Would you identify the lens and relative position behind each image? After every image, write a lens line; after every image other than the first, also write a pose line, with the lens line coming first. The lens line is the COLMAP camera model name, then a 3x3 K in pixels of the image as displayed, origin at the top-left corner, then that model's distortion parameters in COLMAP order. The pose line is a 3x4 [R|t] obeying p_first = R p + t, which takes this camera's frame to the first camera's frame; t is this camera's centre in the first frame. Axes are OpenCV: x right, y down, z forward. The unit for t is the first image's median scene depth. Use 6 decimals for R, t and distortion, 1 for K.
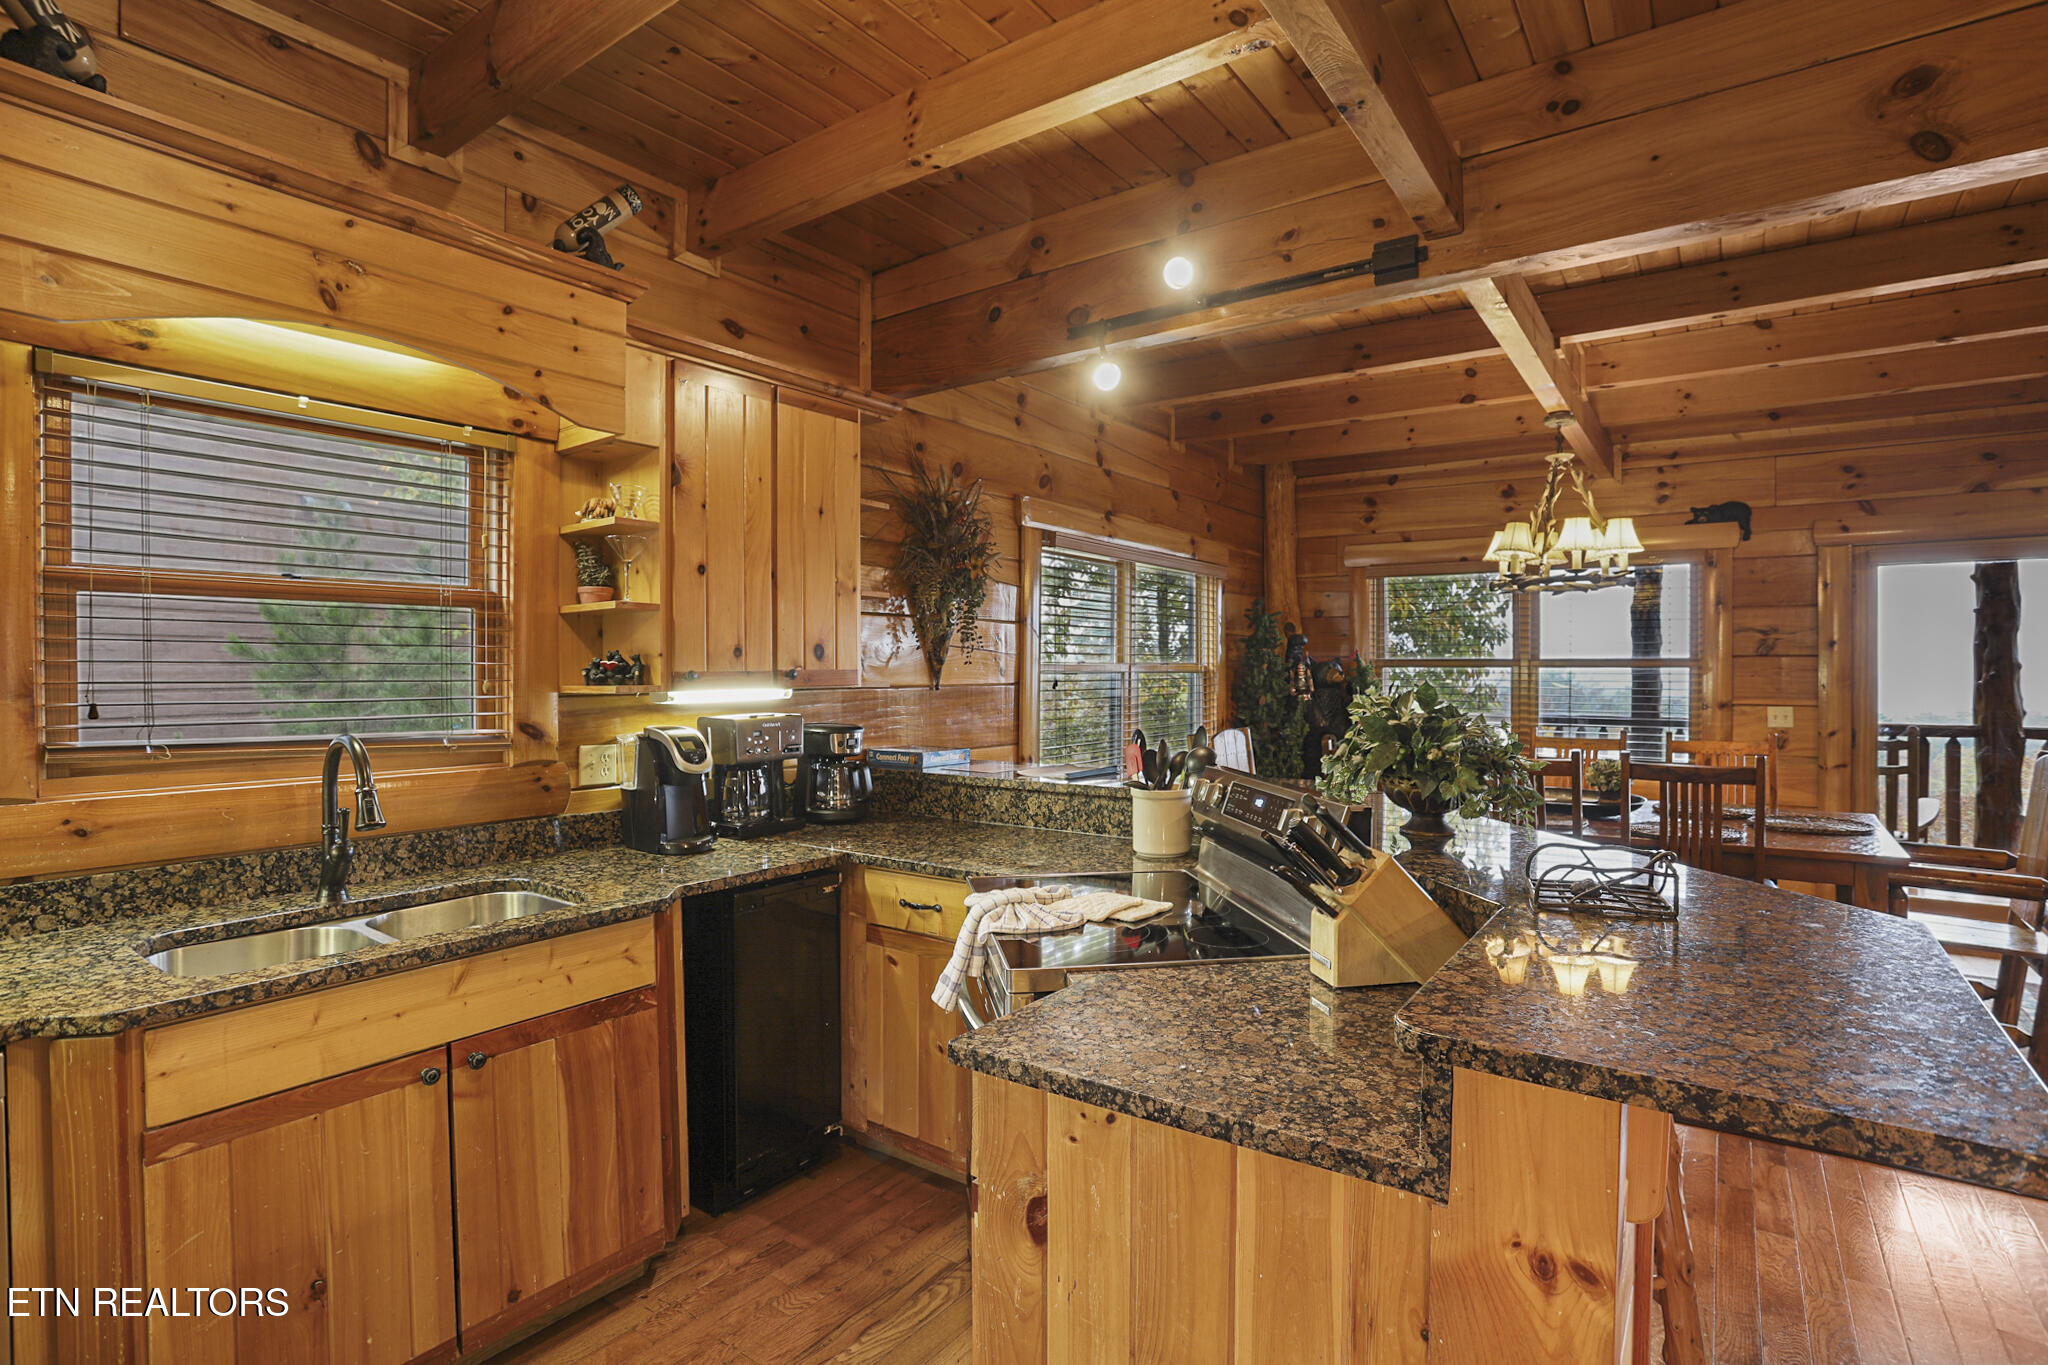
lens RADIAL K [[1001.7, 0, 1029.0], [0, 1001.7, 680.1], [0, 0, 1]] dist [-0.060264, 0.021759]
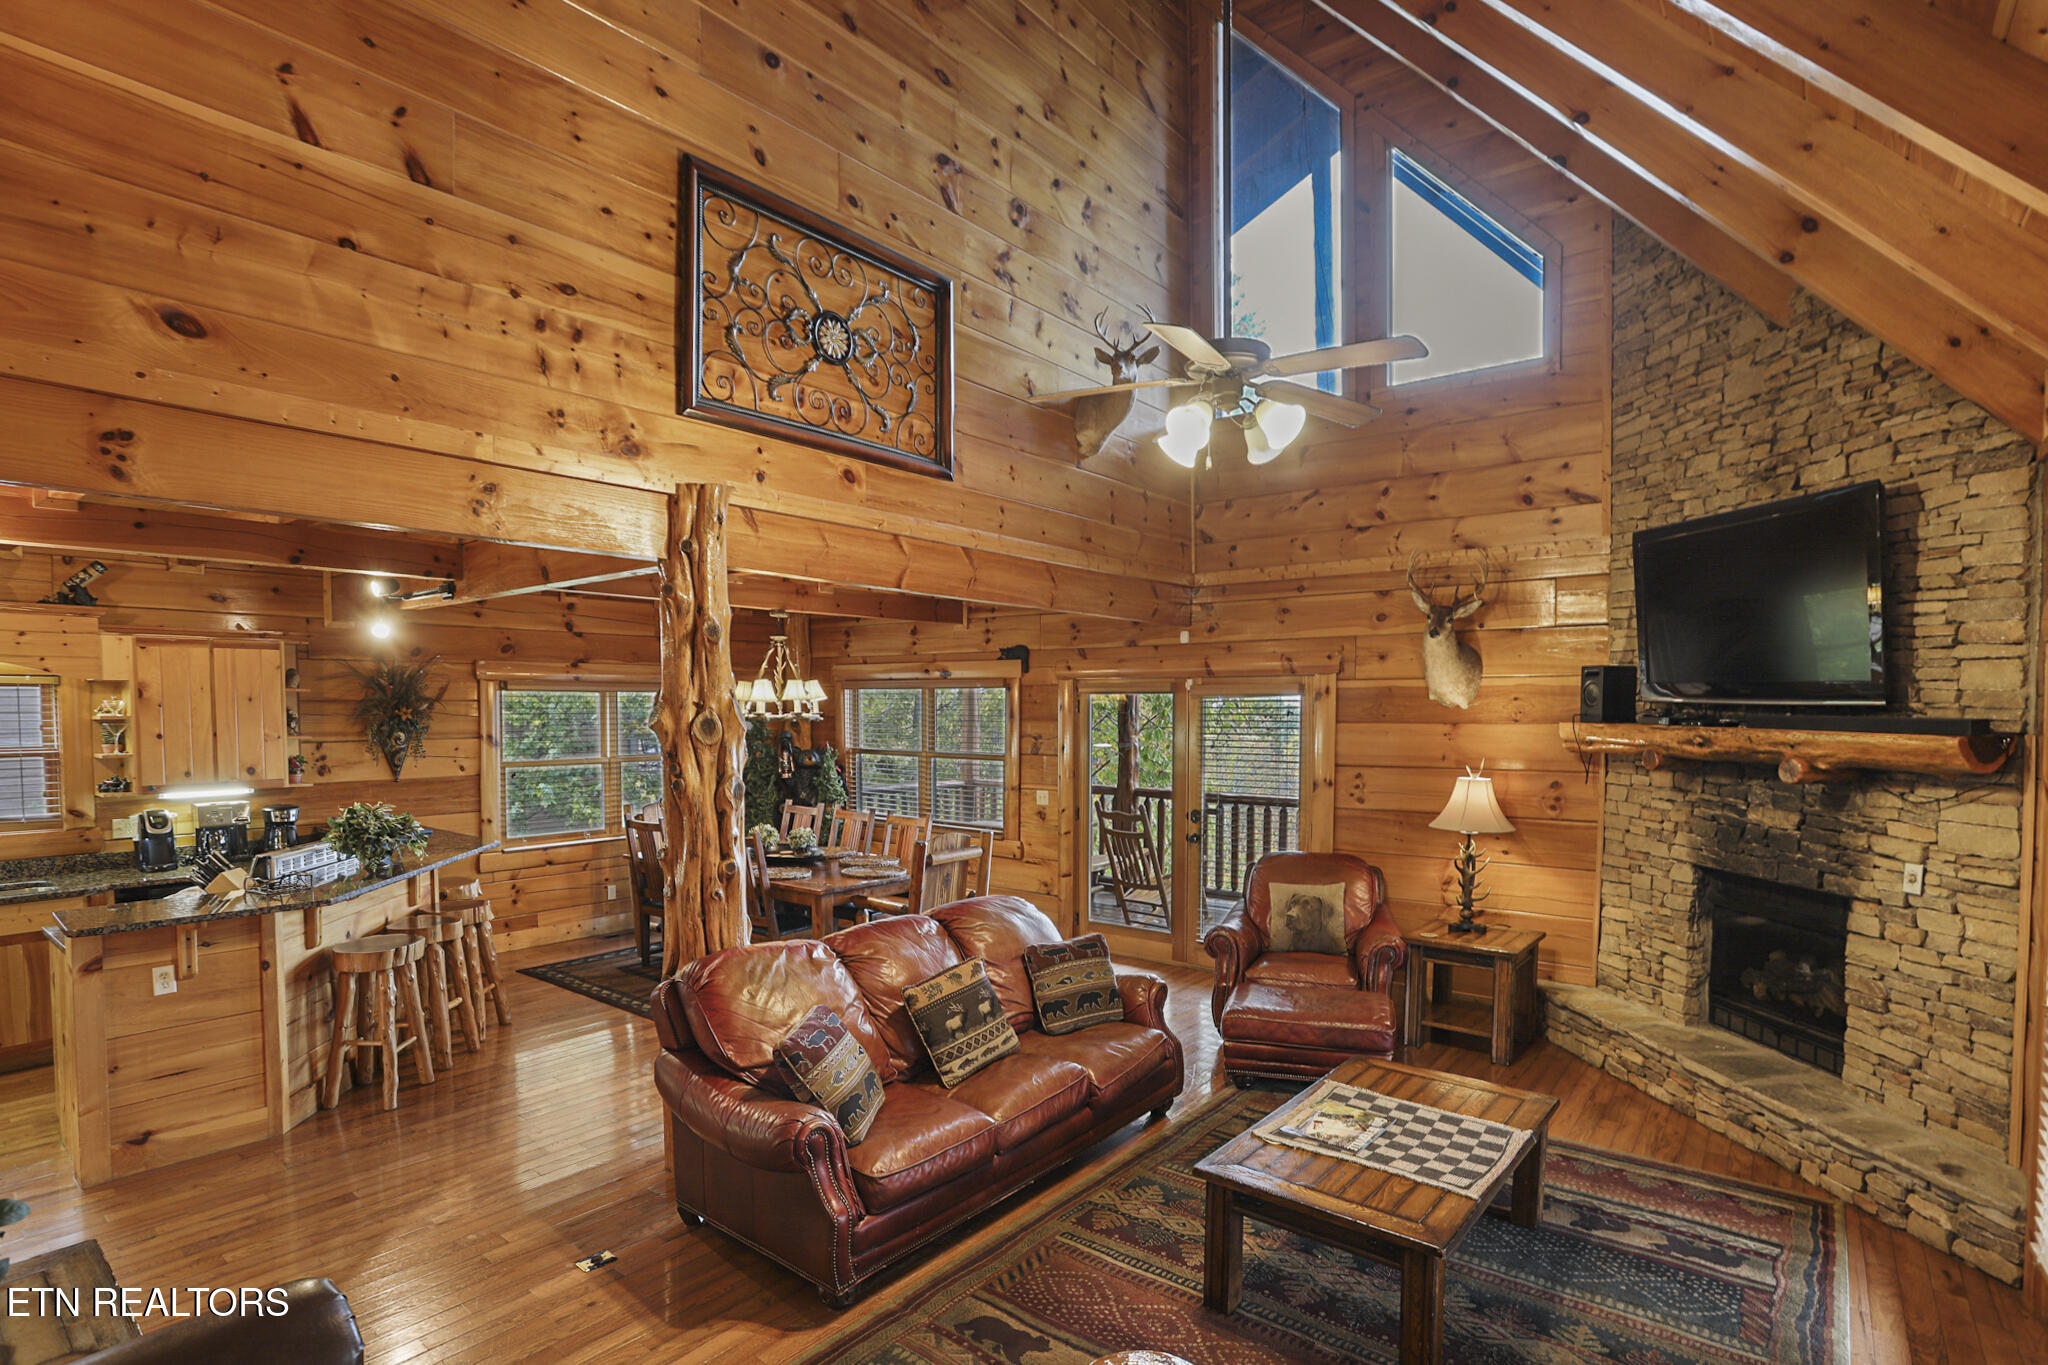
lens RADIAL K [[1001.7, 0, 1011.8], [0, 1001.7, 755.0], [0, 0, 1]] dist [-0.060264, 0.021759]
pose [[0.998107, 0.005128, -0.061280, 0.832908], [-0.002829, 0.999291, 0.037553, -0.081032], [0.061429, -0.037309, 0.997414, -0.481654]]
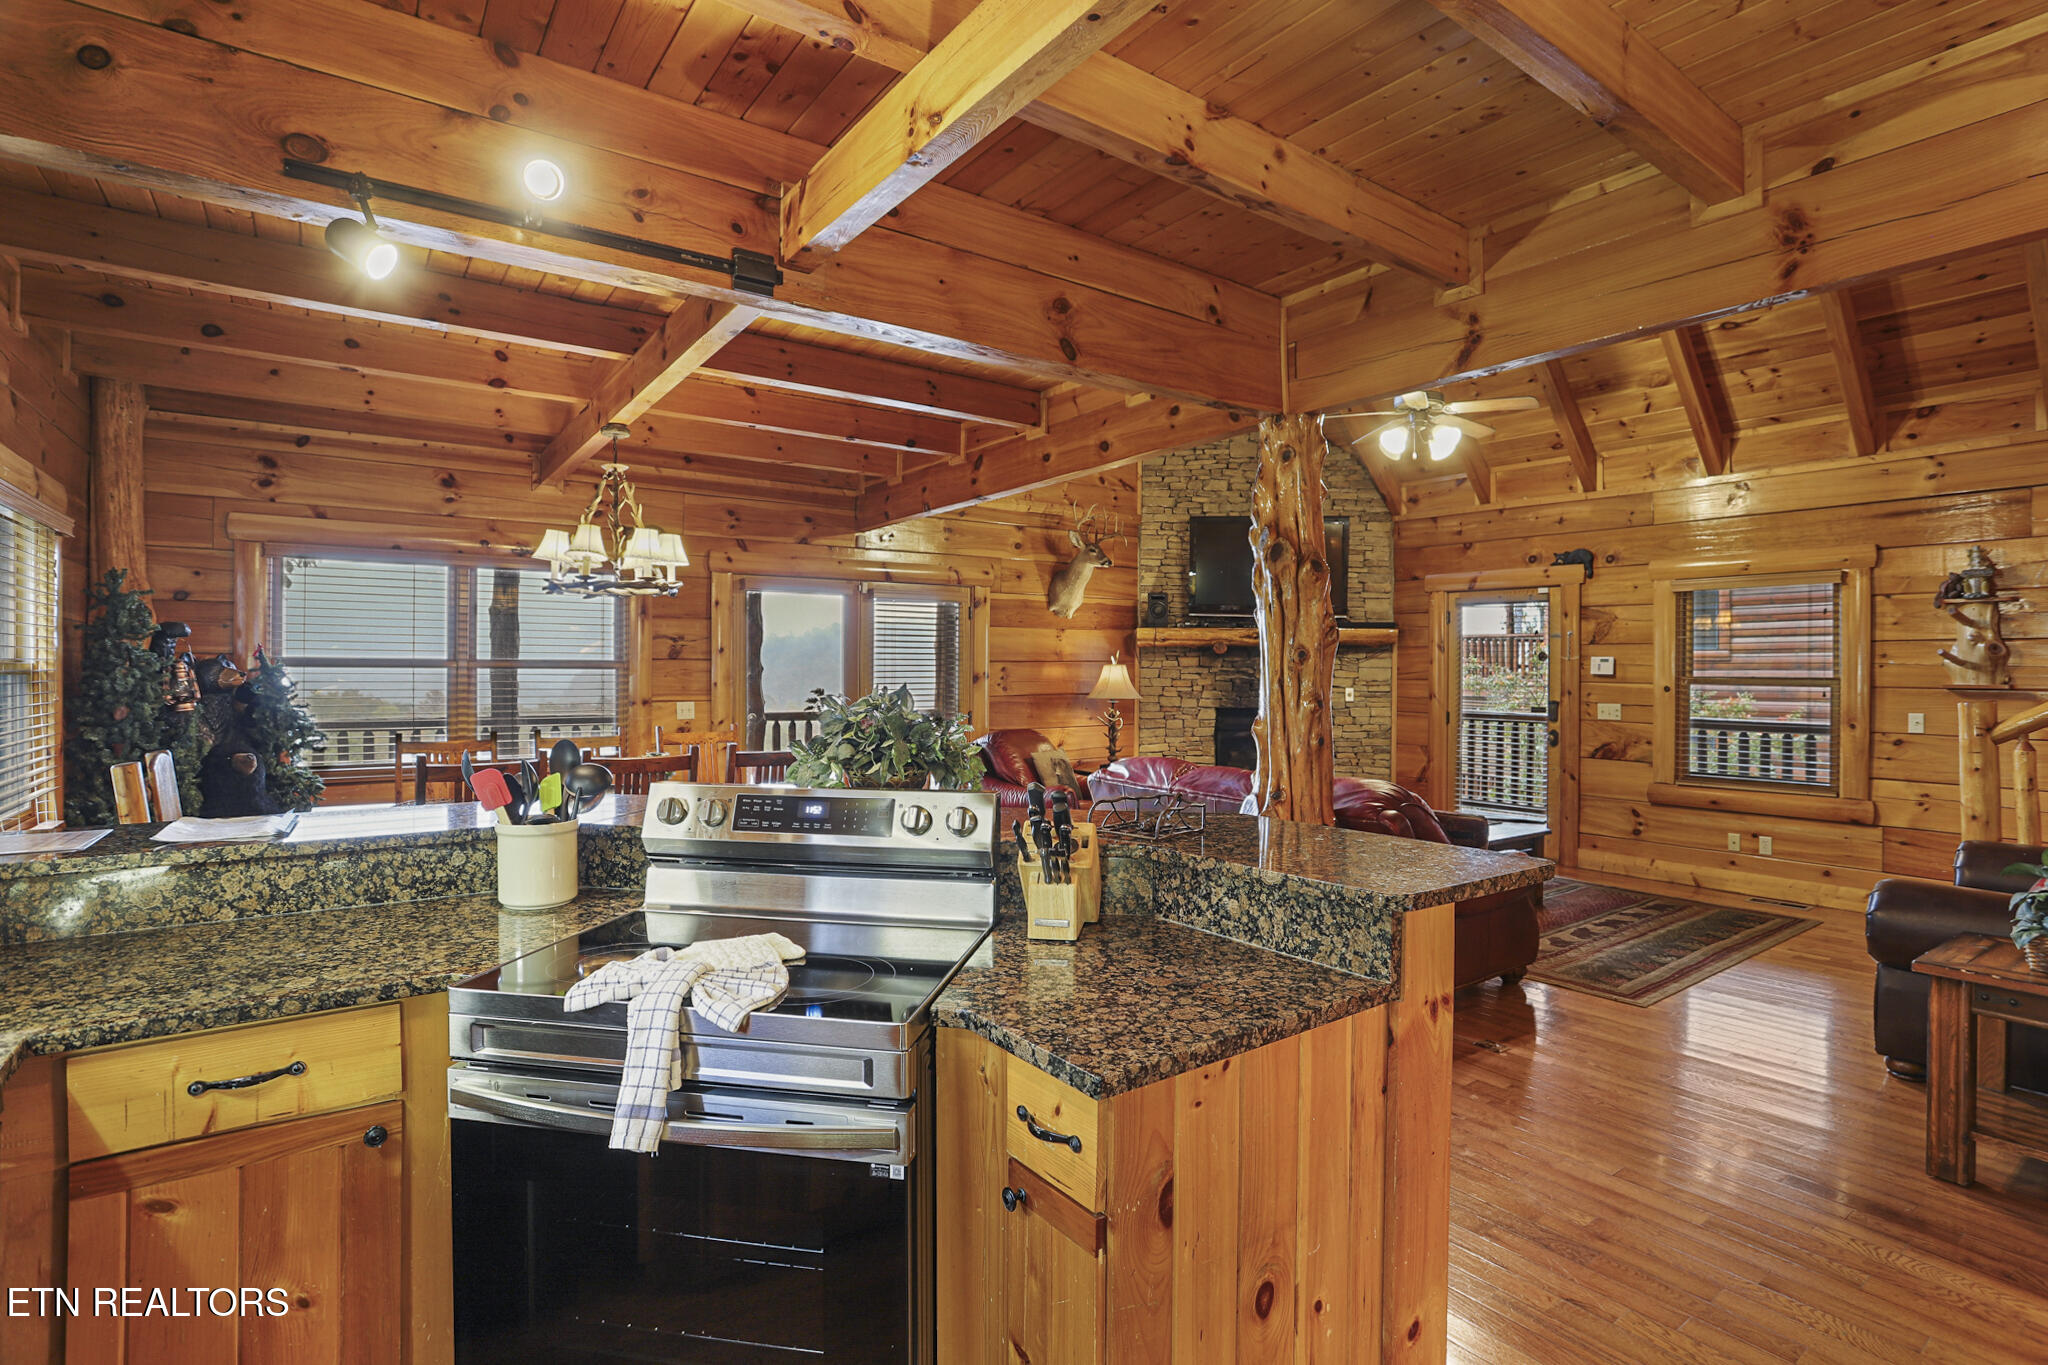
lens RADIAL K [[1001.7, 0, 1044.2], [0, 1001.7, 665.3], [0, 0, 1]] dist [-0.060264, 0.021759]
pose [[0.321388, 0.007604, 0.946917, -0.249036], [0.007124, 0.999920, -0.010448, -0.002116], [-0.946921, 0.010103, 0.321308, 0.191866]]
